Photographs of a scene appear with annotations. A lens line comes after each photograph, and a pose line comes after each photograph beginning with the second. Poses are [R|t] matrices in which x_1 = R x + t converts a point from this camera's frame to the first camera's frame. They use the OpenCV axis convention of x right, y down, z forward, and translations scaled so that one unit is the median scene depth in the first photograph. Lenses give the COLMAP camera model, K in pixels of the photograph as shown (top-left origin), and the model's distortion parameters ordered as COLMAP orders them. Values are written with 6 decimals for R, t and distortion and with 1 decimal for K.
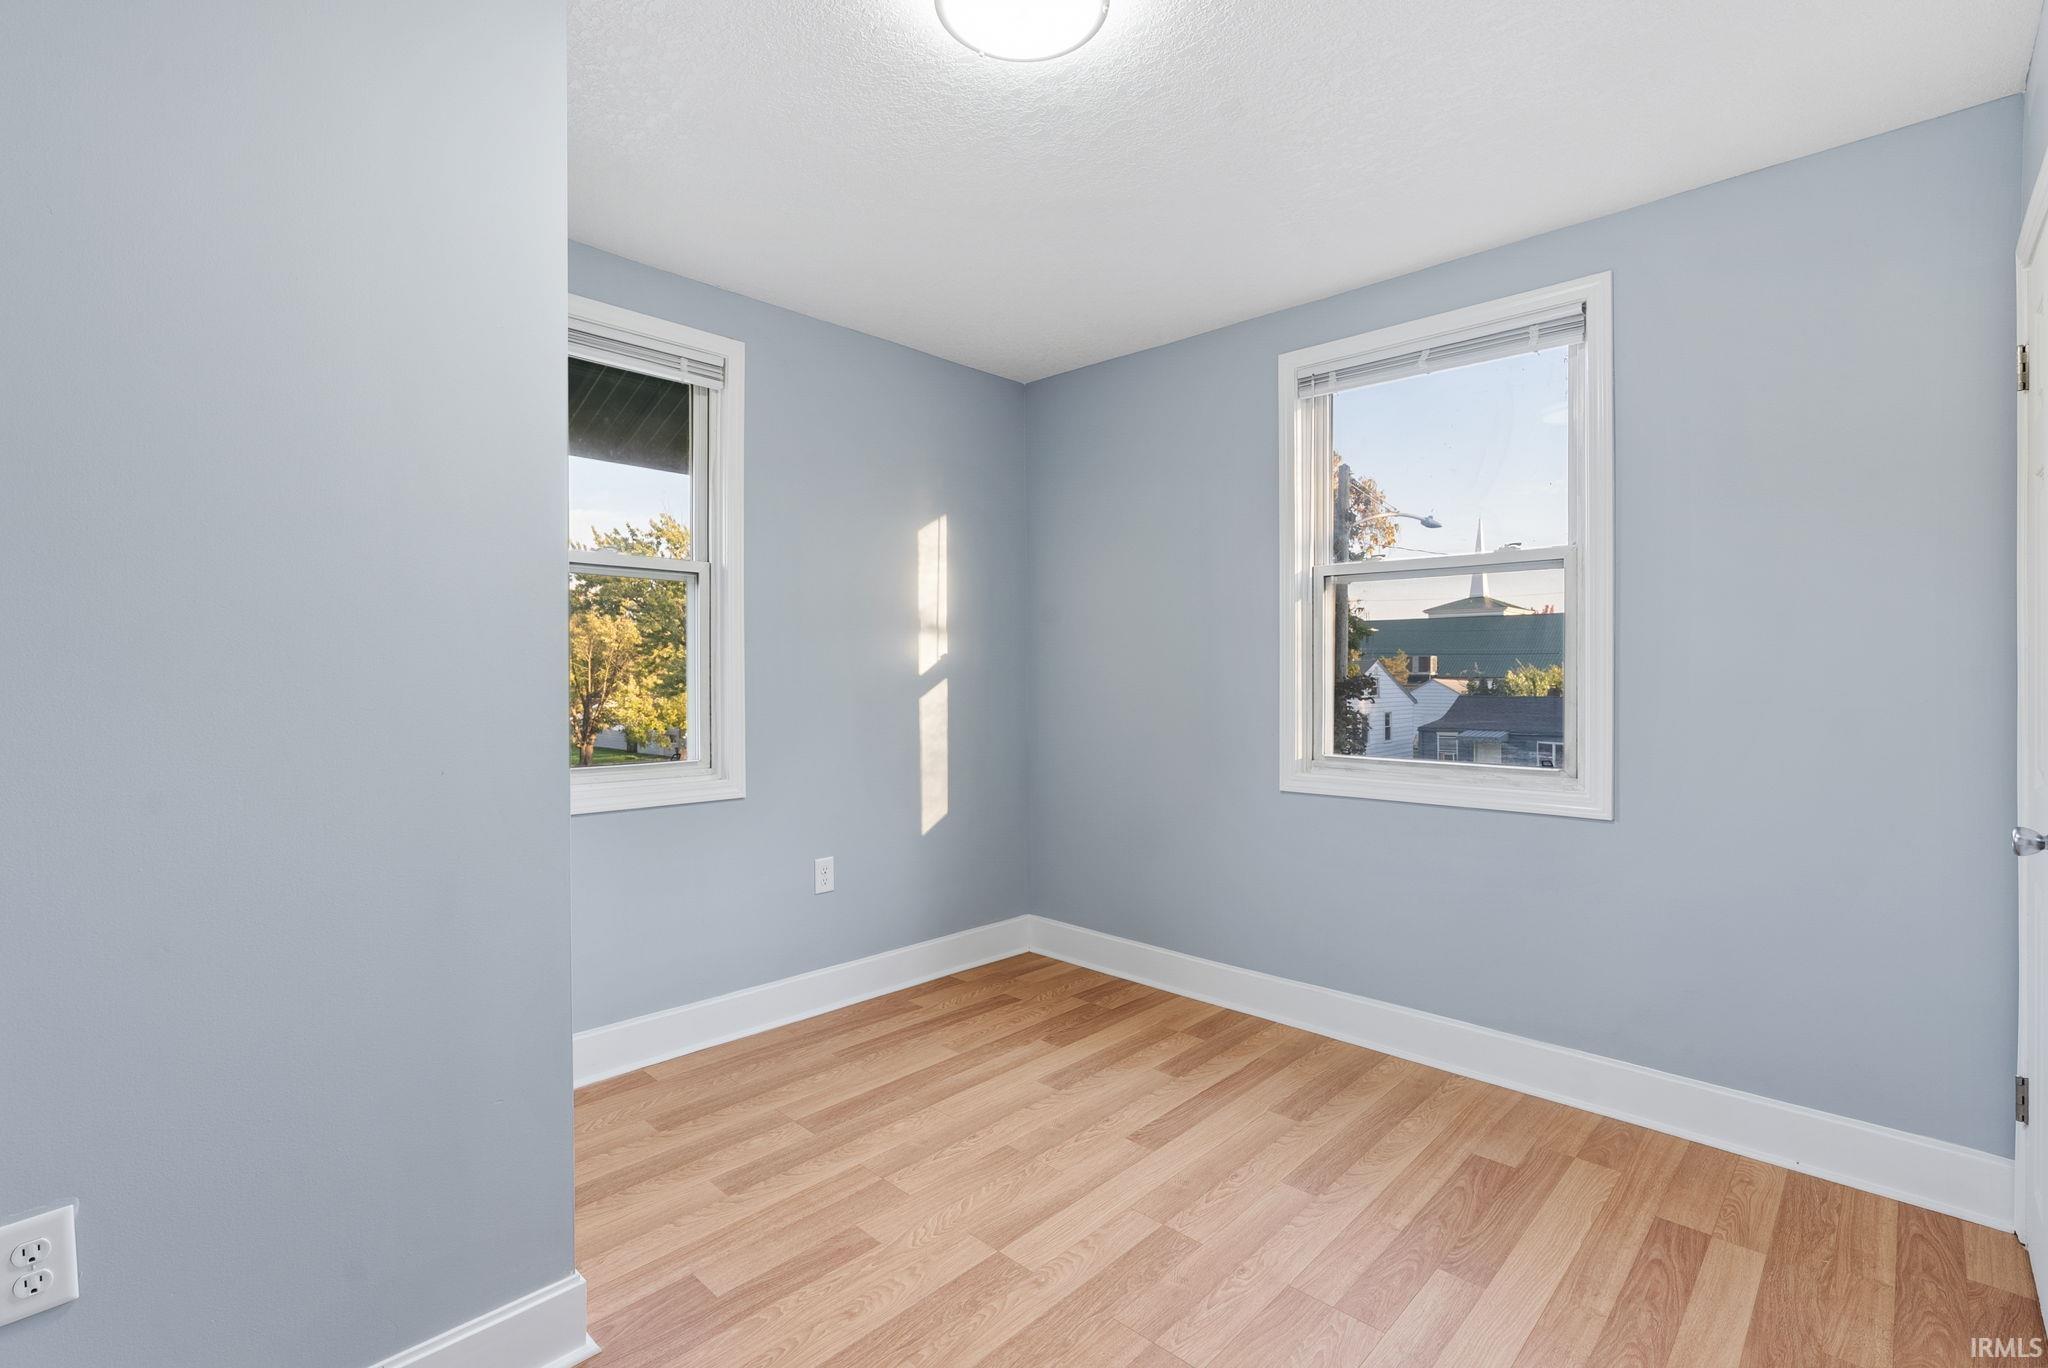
lens RADIAL K [[944.7, 0, 1035.7], [0, 944.7, 684.3], [0, 0, 1]] dist [-0.008525, 0.002136]
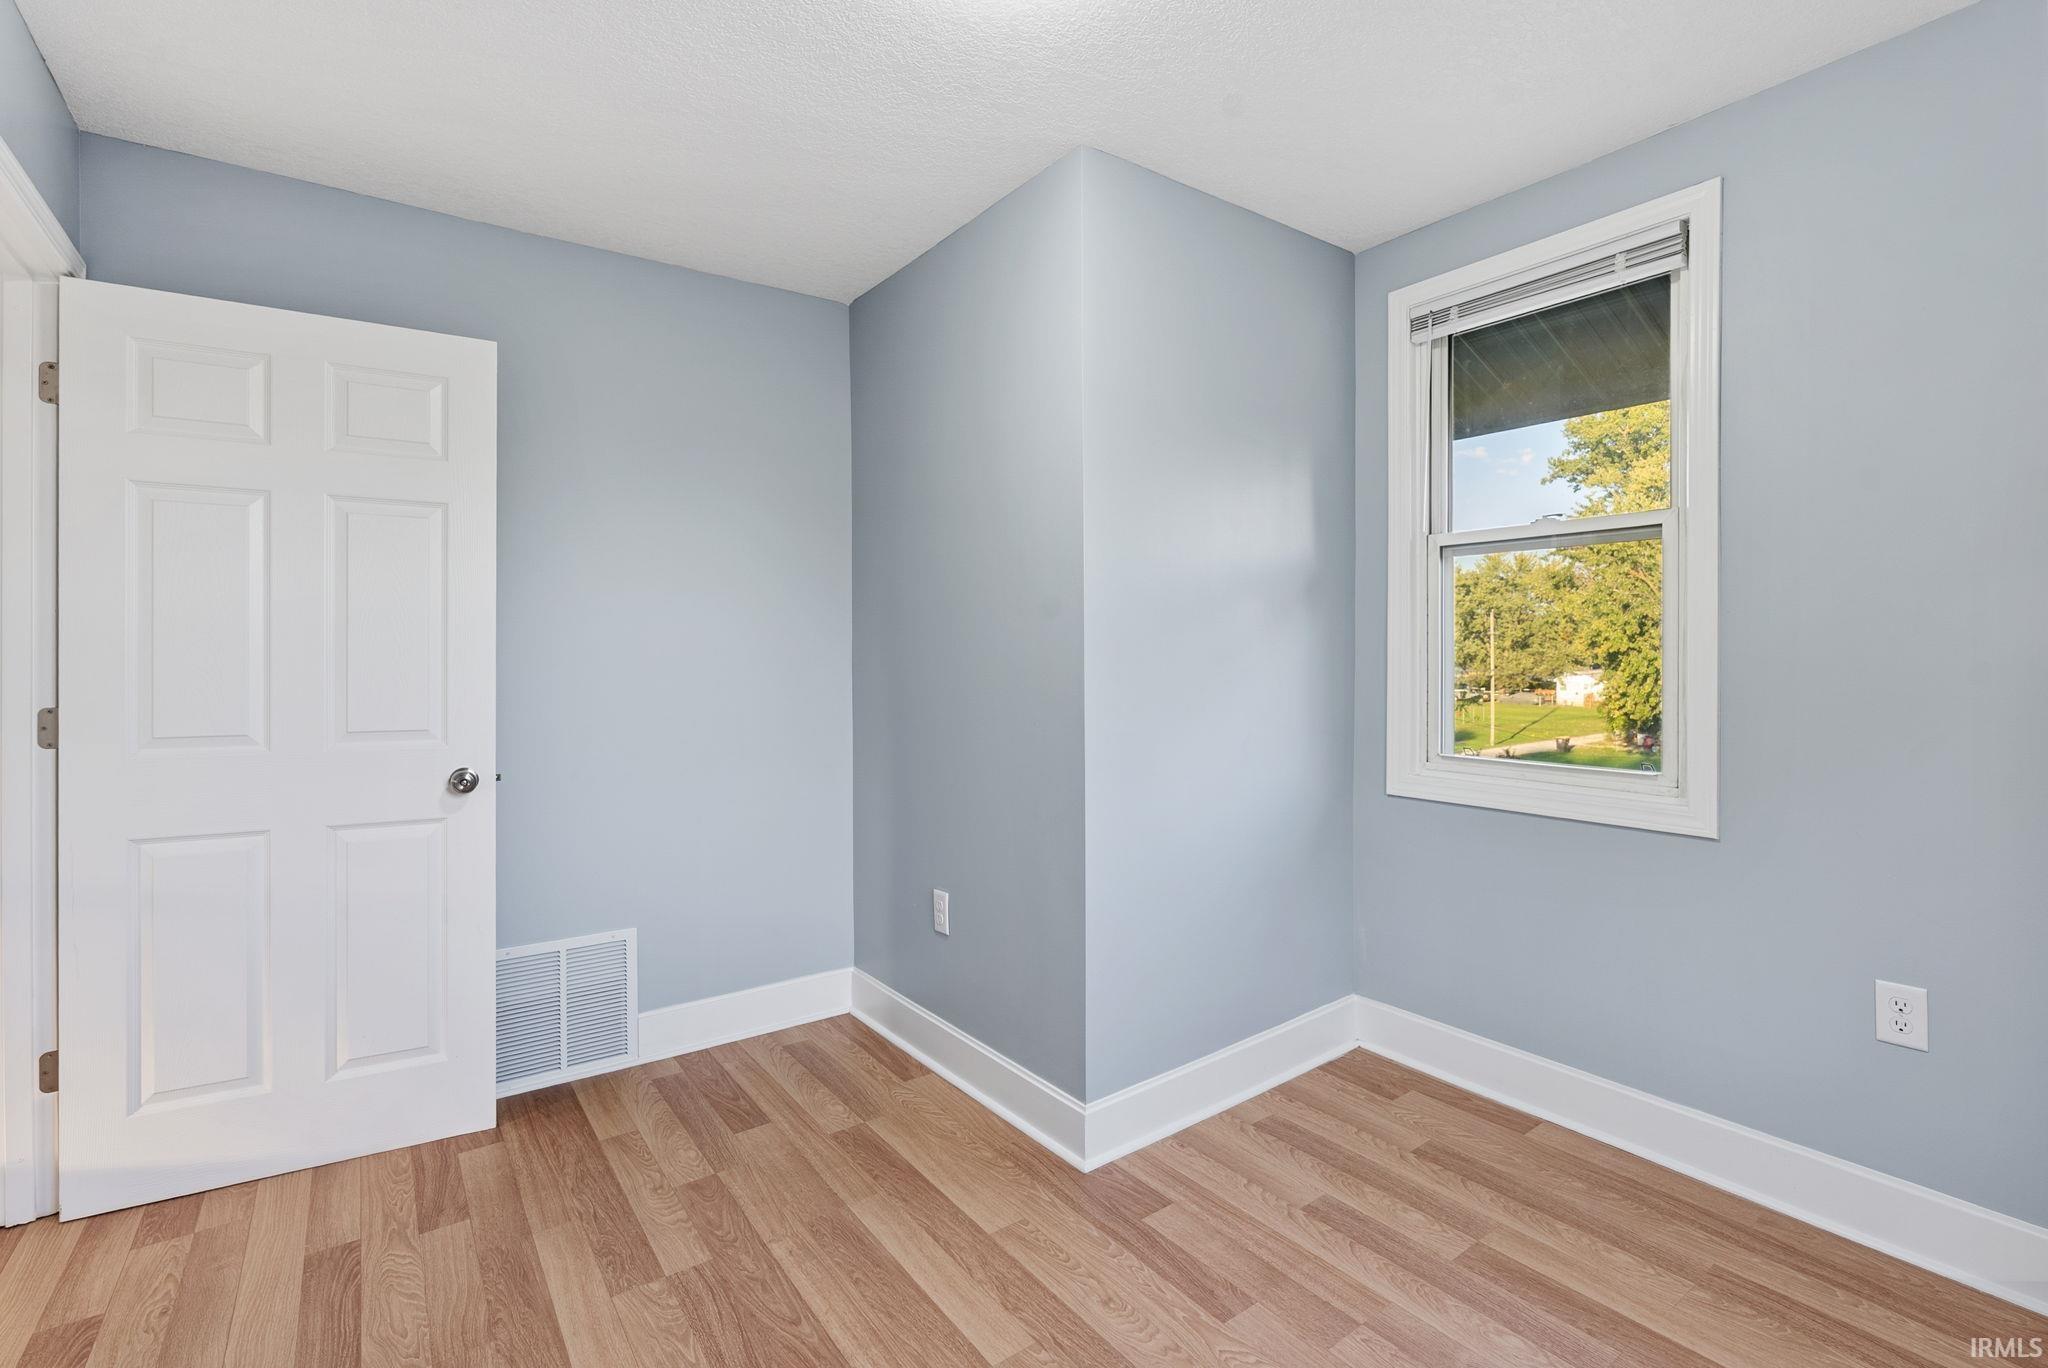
lens RADIAL K [[944.7, 0, 1037.3], [0, 944.7, 664.1], [0, 0, 1]] dist [-0.008525, 0.002136]
pose [[-0.195426, 0.006379, -0.980698, 0.568199], [-0.008487, 0.999930, 0.008196, -0.010212], [0.980682, 0.009924, -0.195358, 0.800333]]
